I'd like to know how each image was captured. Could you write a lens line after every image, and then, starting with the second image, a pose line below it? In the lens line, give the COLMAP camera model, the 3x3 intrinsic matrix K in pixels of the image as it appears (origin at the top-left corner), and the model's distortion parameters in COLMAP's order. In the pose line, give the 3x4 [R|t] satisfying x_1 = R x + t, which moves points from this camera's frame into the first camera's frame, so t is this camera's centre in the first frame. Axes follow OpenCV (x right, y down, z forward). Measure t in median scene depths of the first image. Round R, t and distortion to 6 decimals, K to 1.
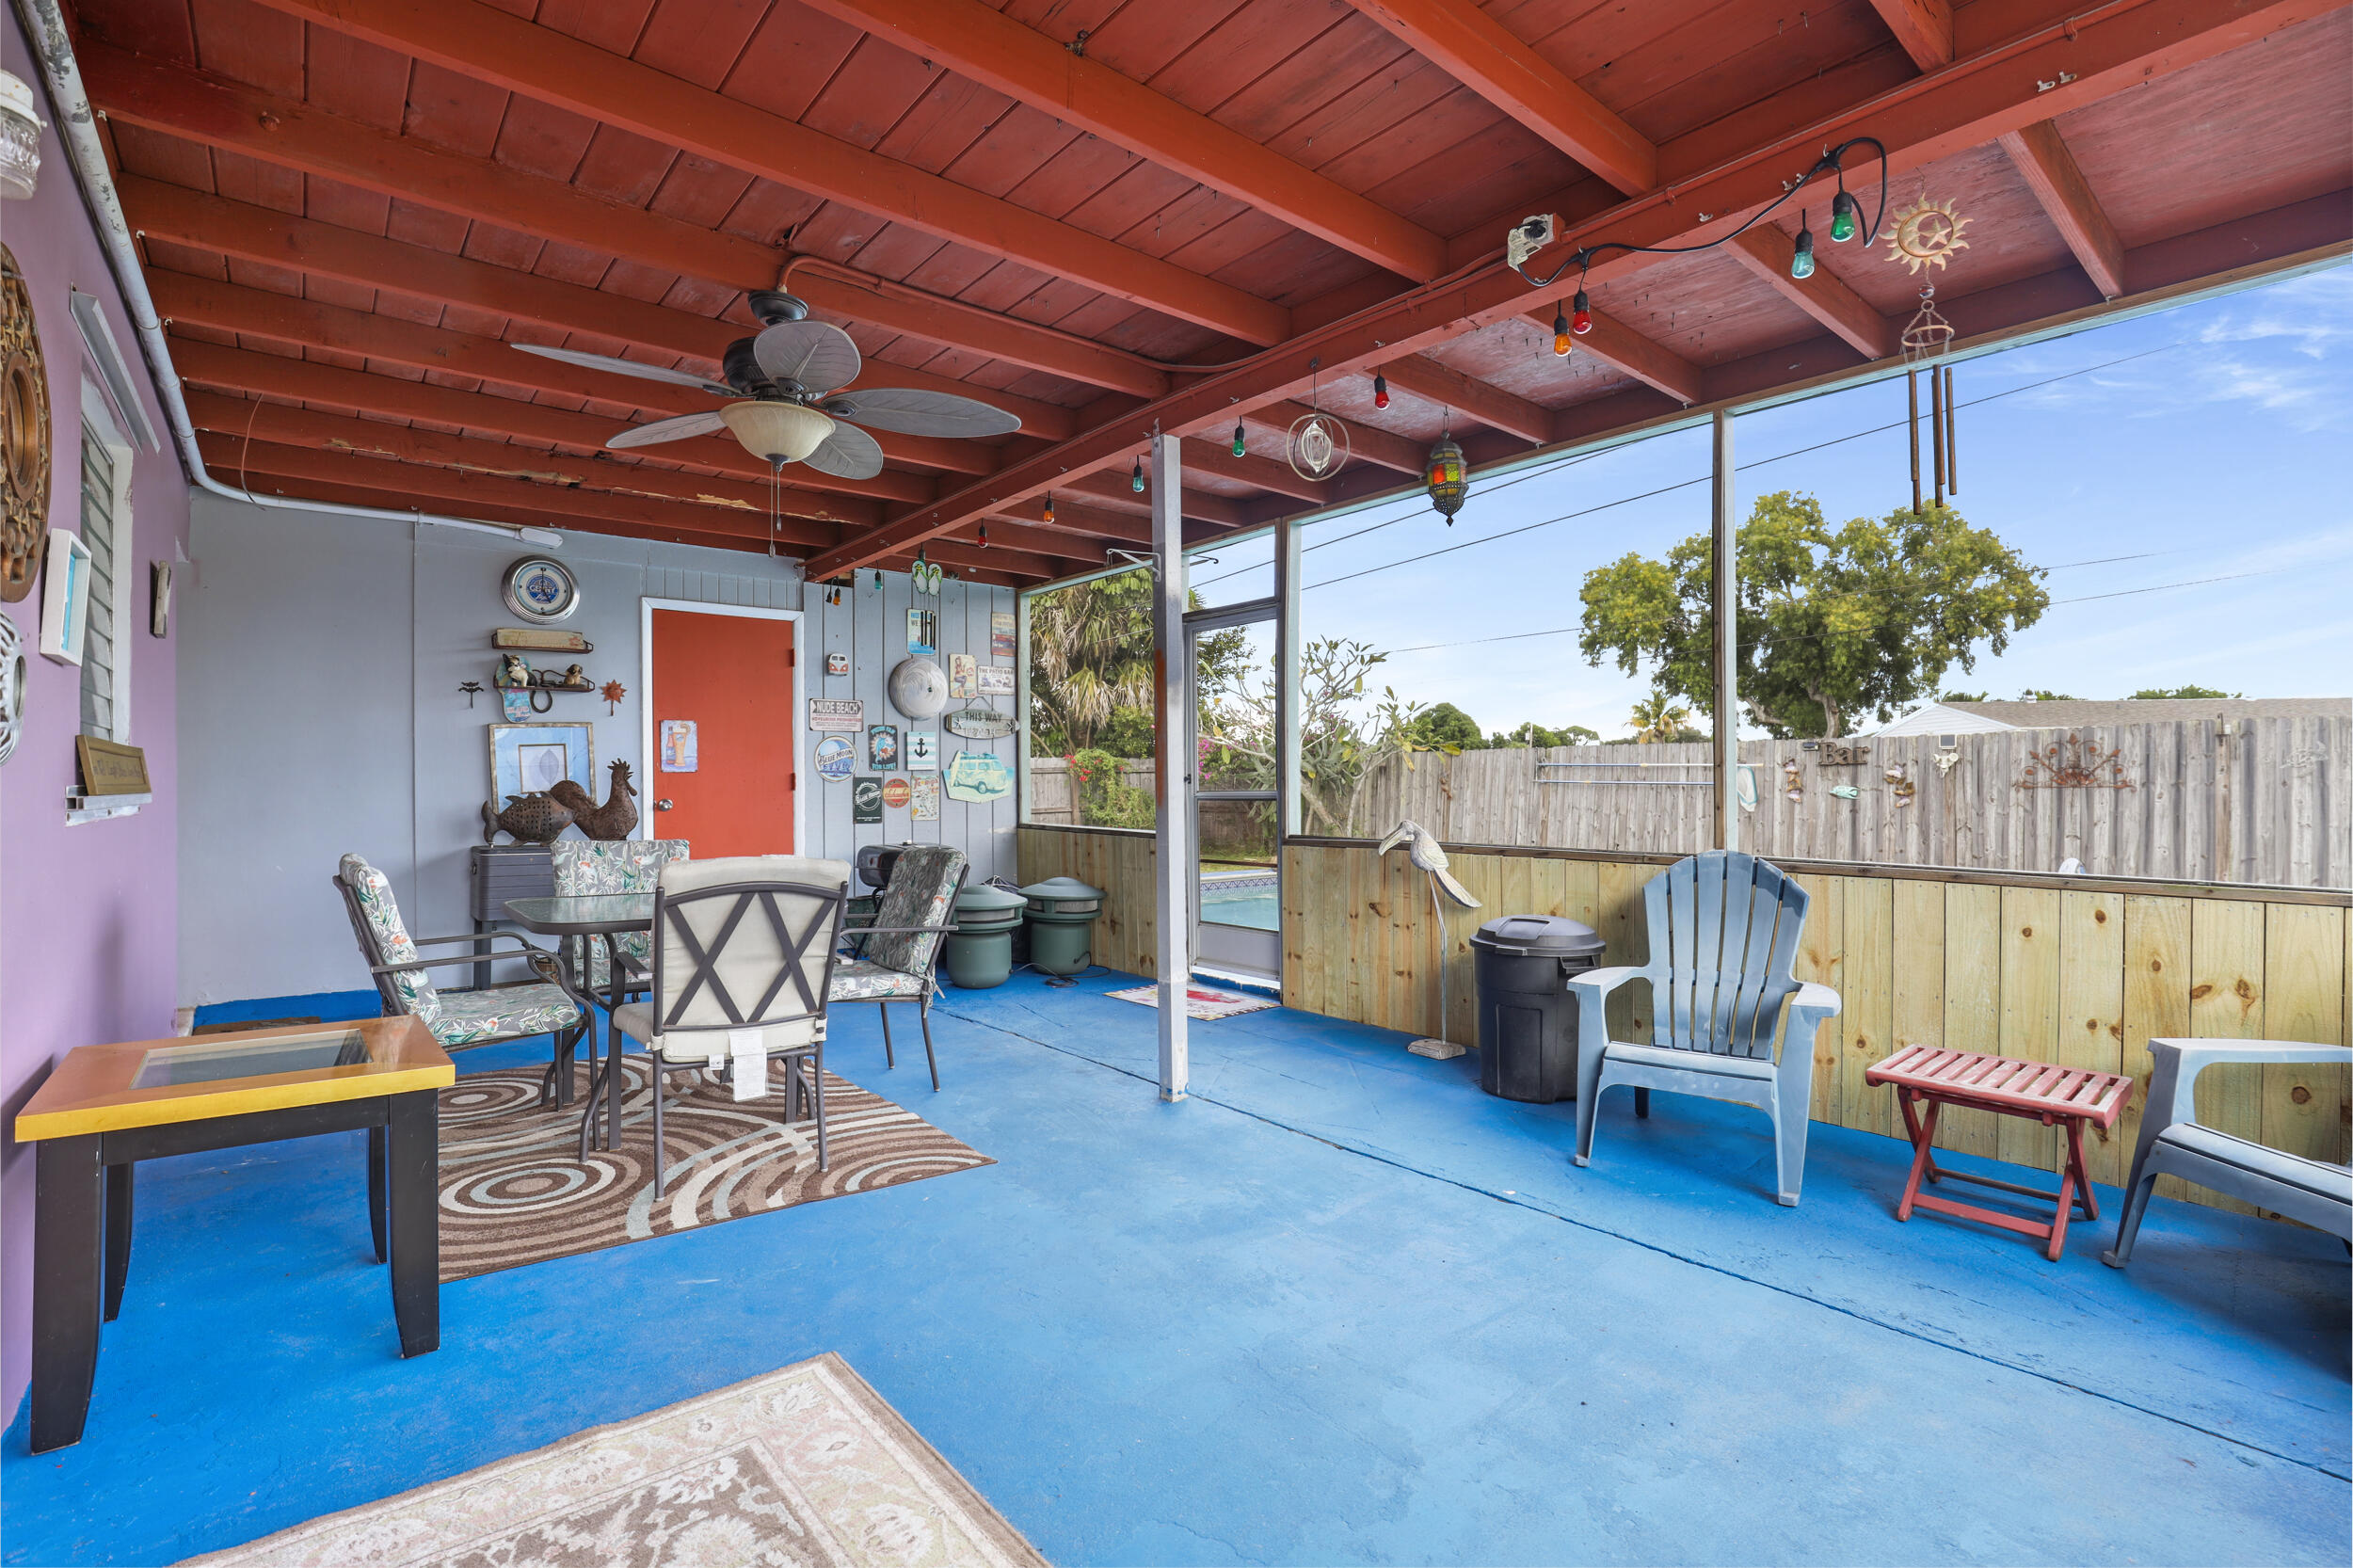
lens RADIAL K [[1072.4, 0, 1168.0], [0, 1072.4, 776.9], [0, 0, 1]] dist [-0.031744, 0.001984]
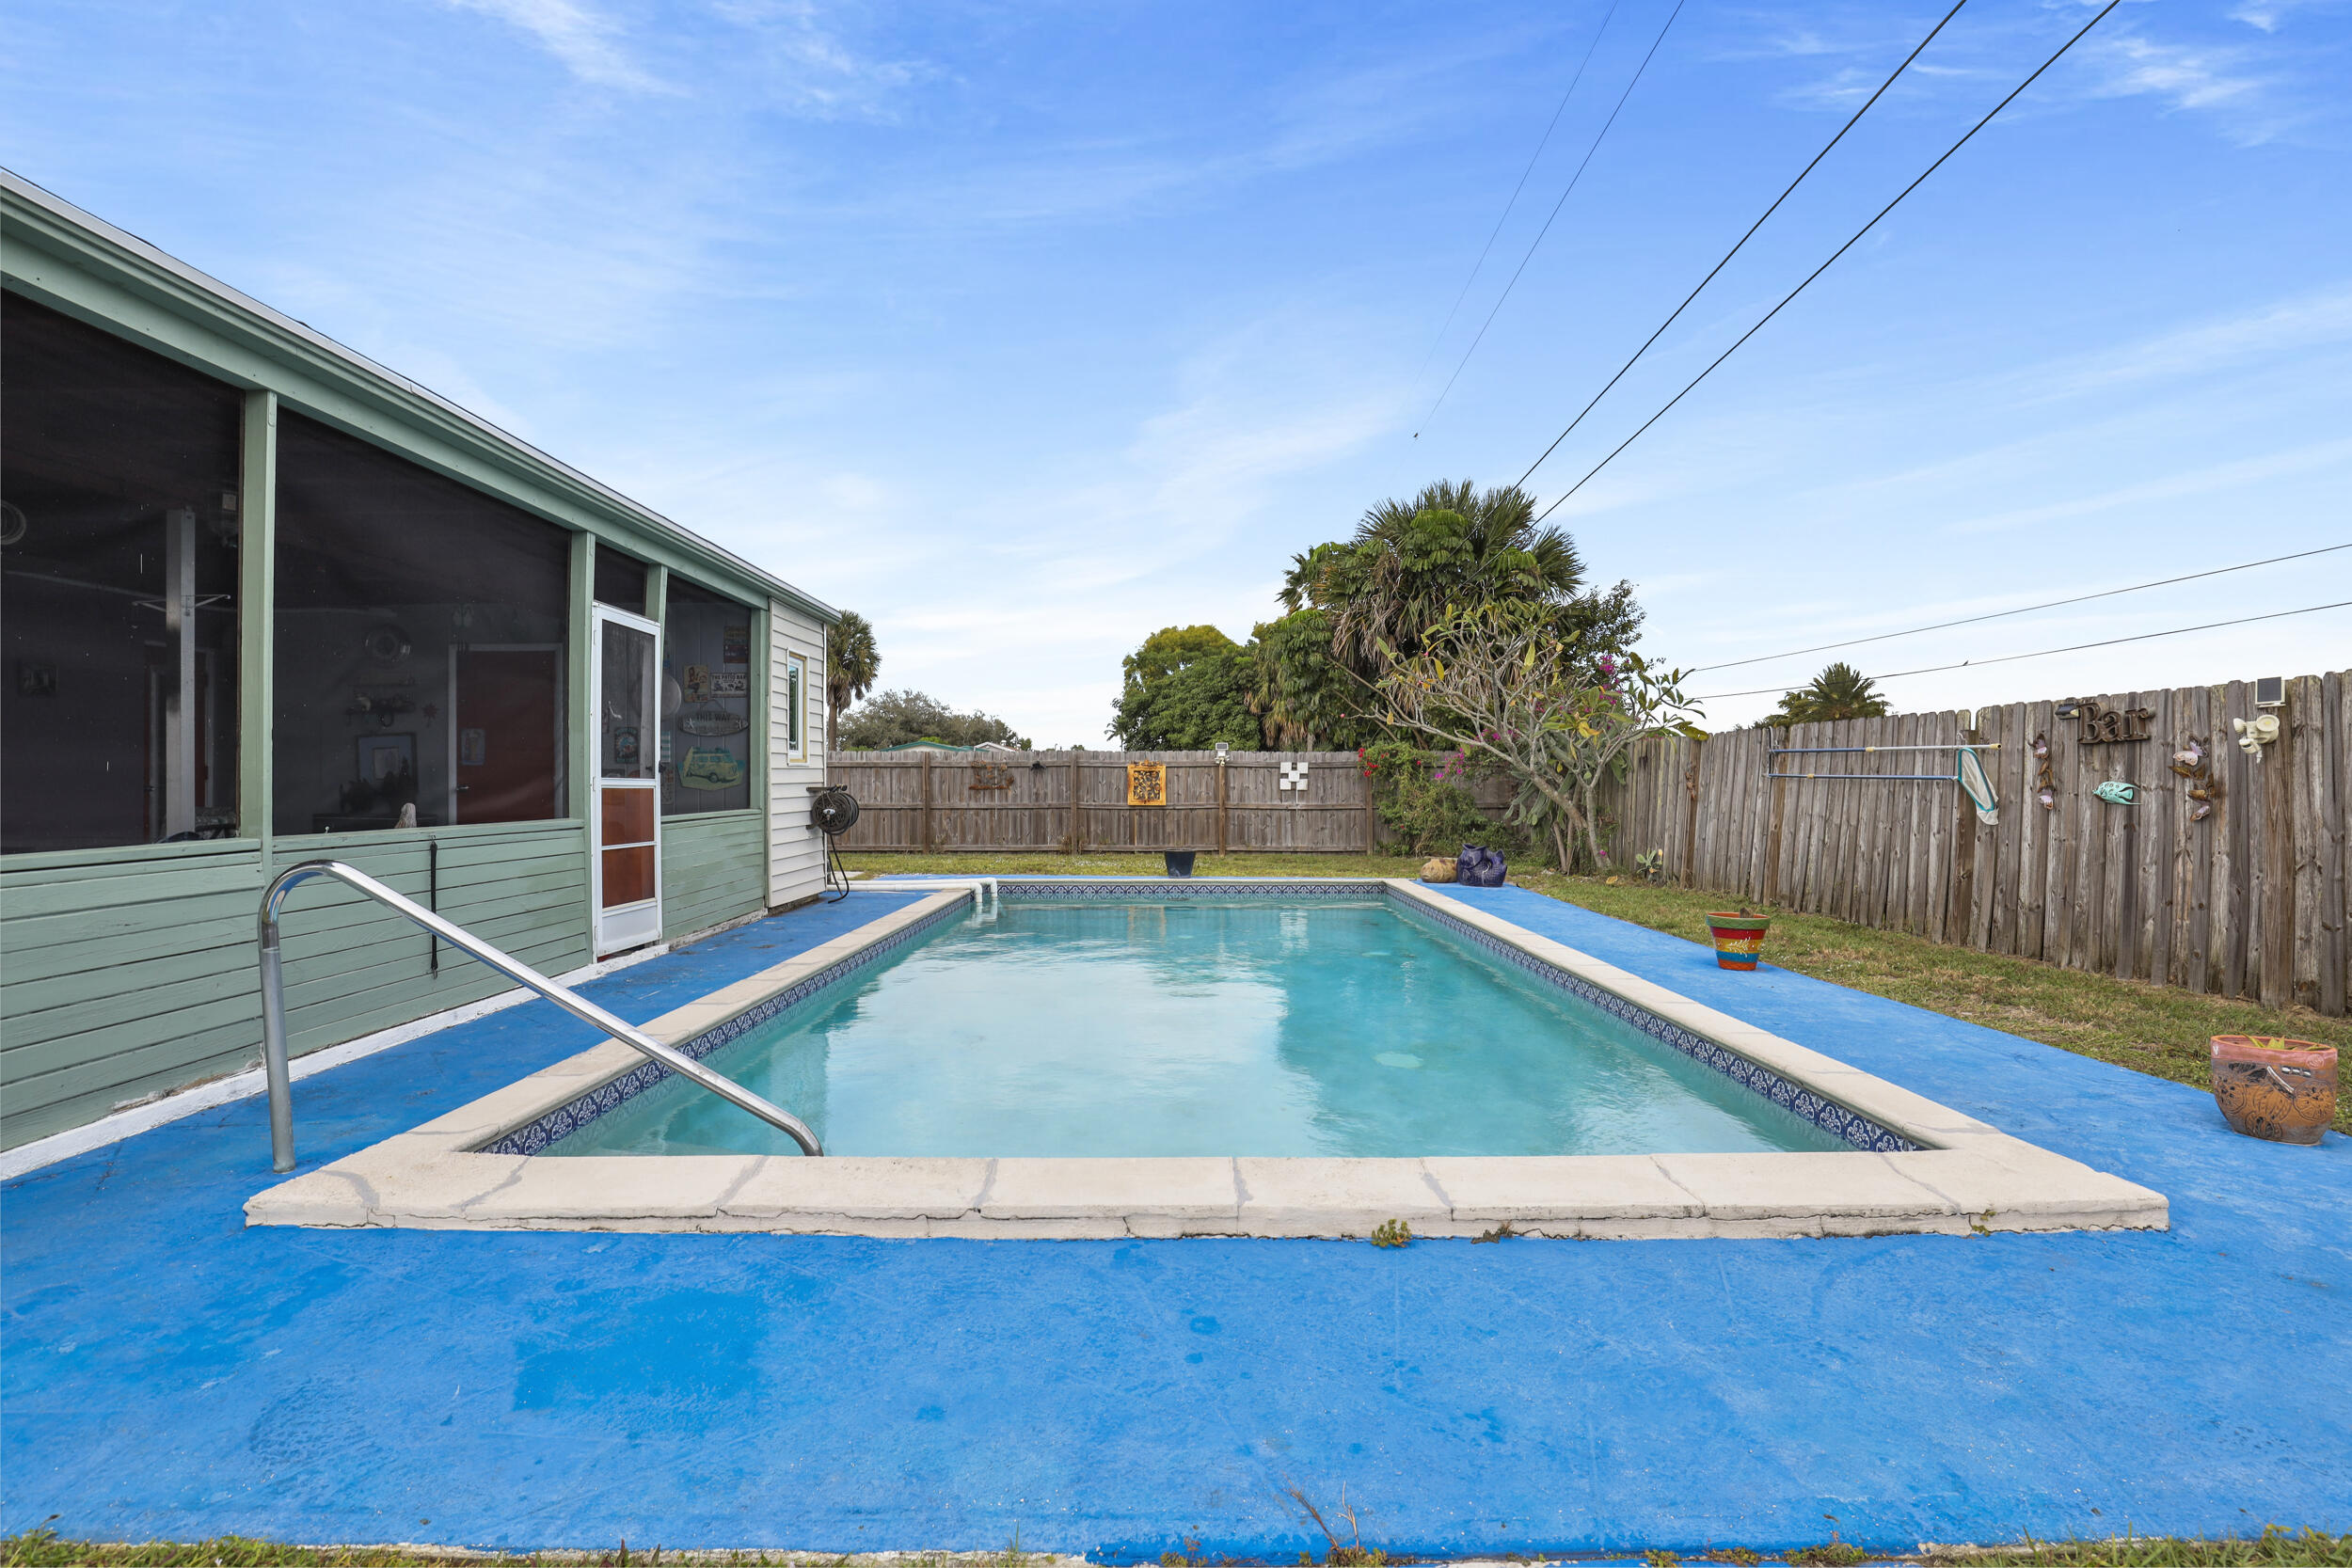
lens RADIAL K [[1071.9, 0, 1162.8], [0, 1071.9, 777.1], [0, 0, 1]] dist [-0.031744, 0.001984]
pose [[0.767908, 0.000536, -0.640560, 1.241233], [0.000657, 0.999998, 0.001624, 0.010621], [0.640560, -0.001668, 0.767906, 0.547481]]
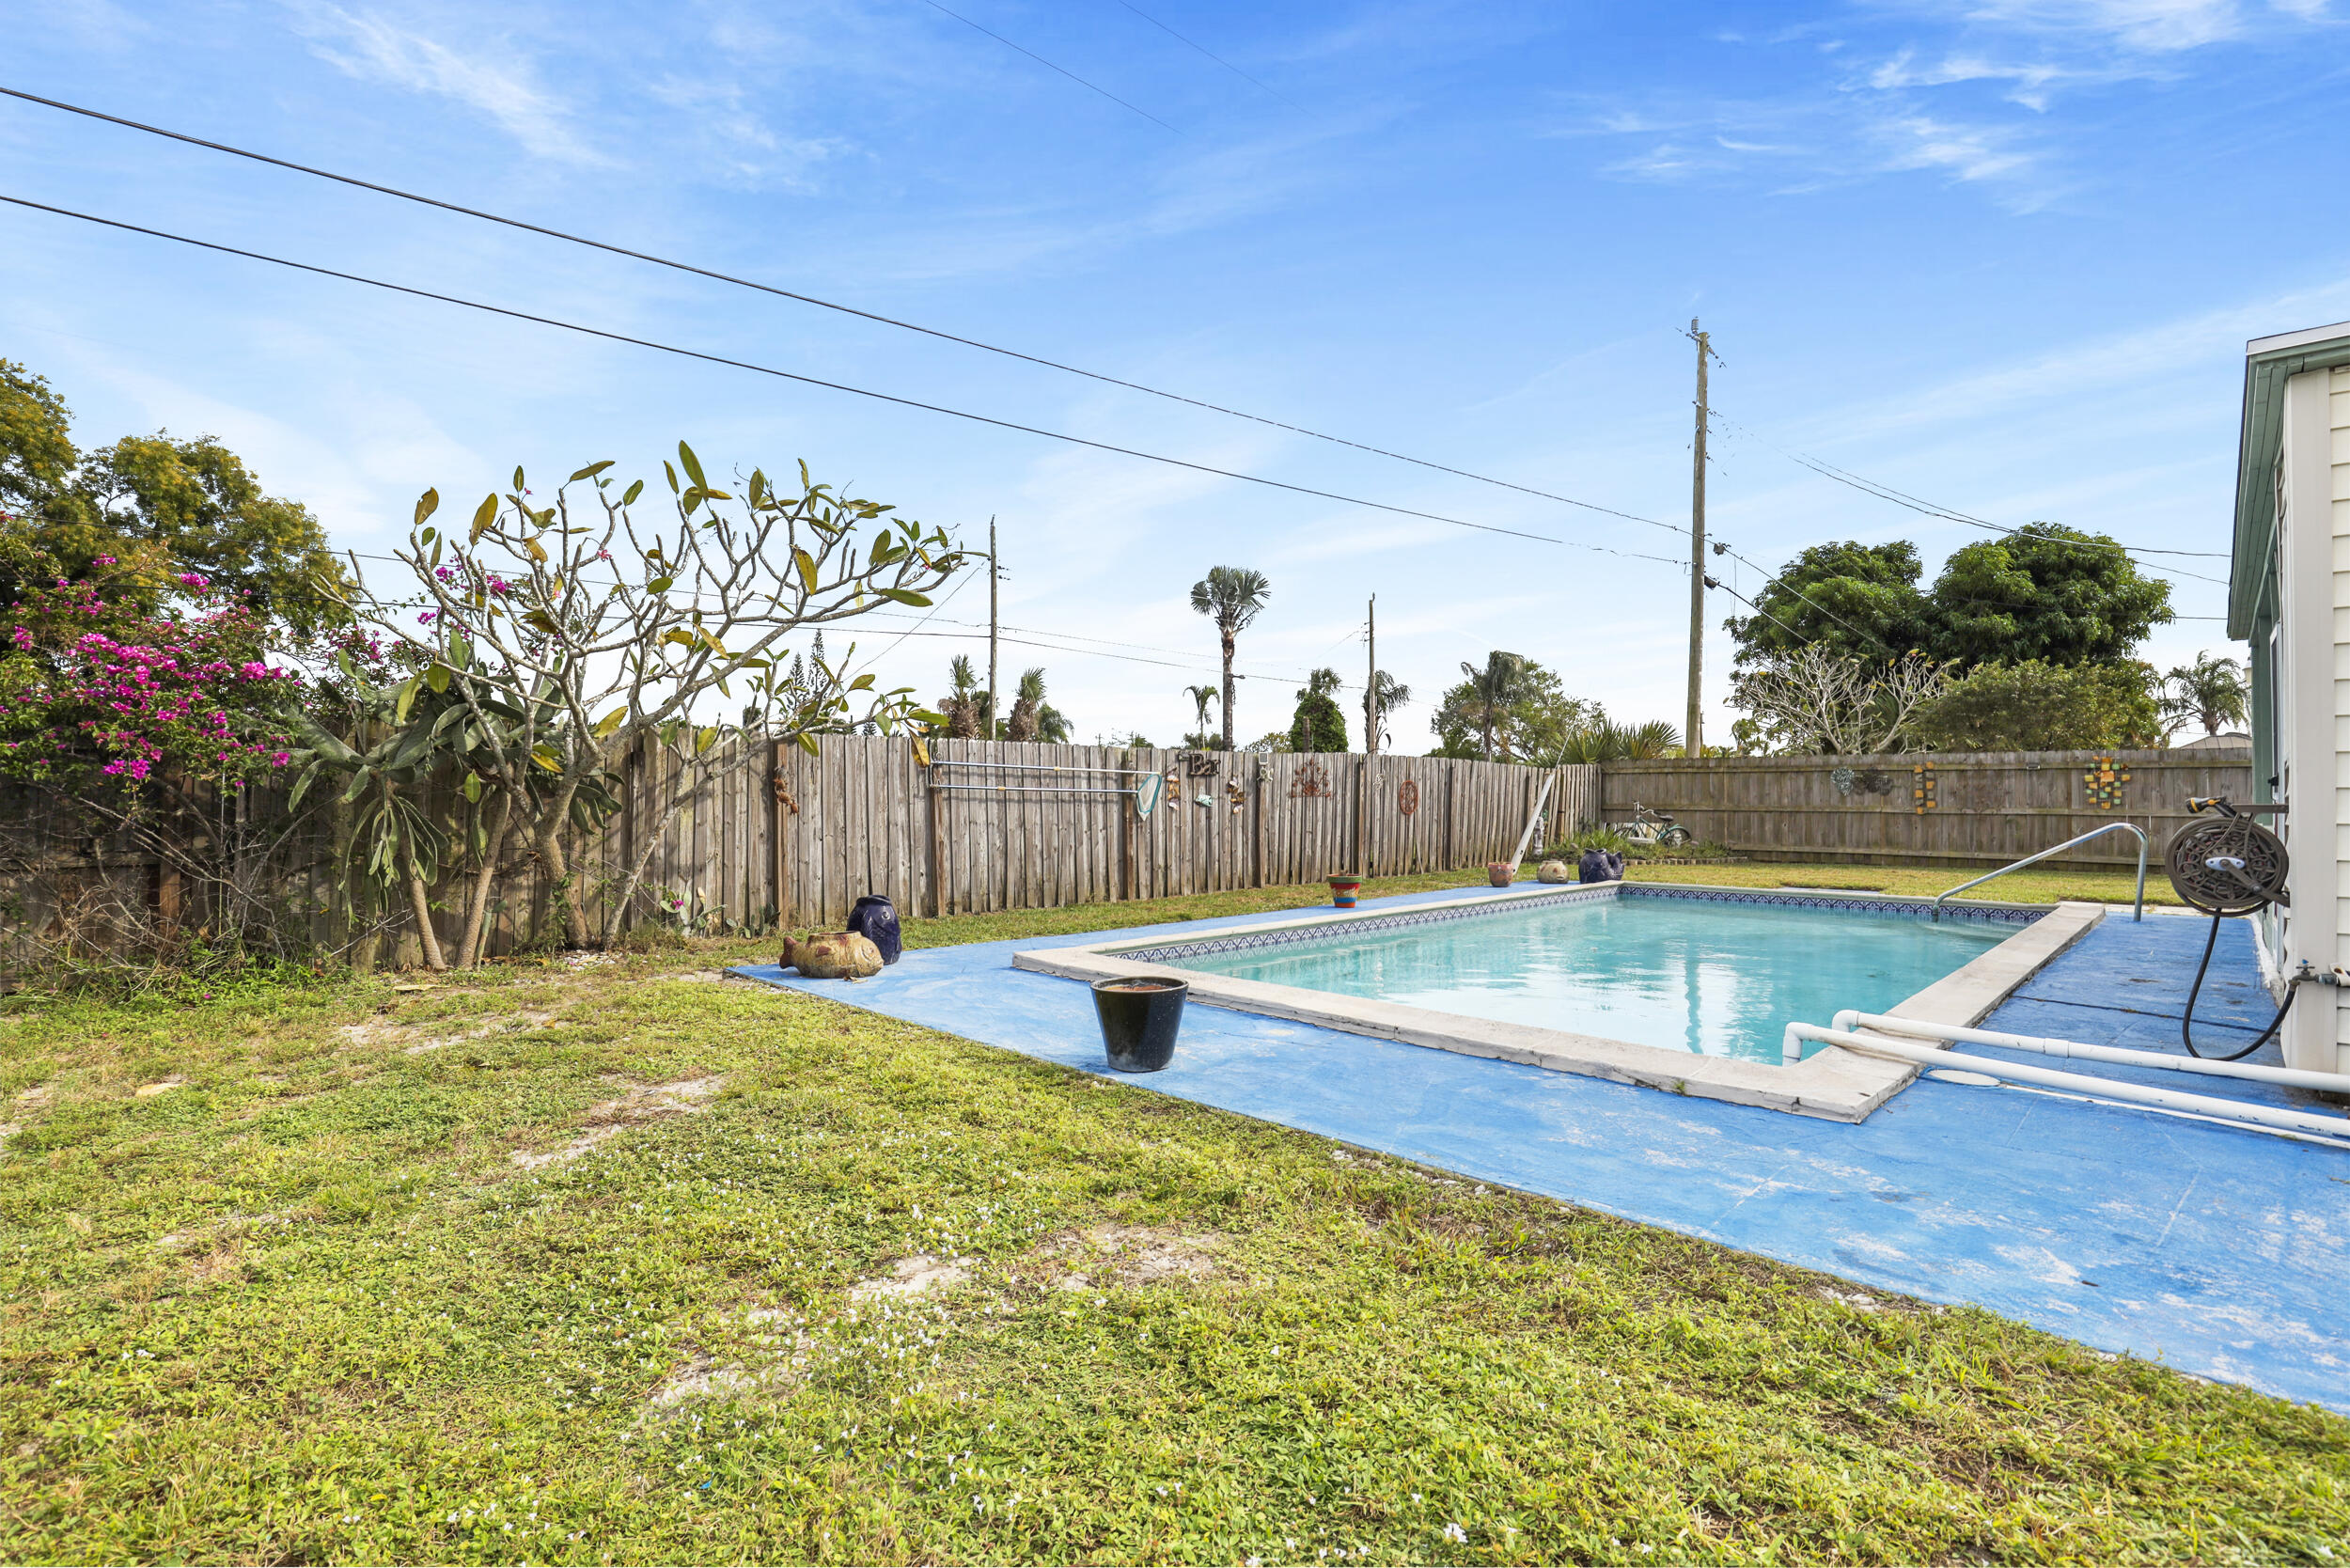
lens RADIAL K [[1071.1, 0, 1176.3], [0, 1071.1, 794.9], [0, 0, 1]] dist [-0.031744, 0.001984]
pose [[-0.086706, 0.004196, 0.996225, -0.928971], [-0.006662, 0.999966, -0.004792, 0.029429], [-0.996212, -0.007053, -0.086675, 2.299905]]
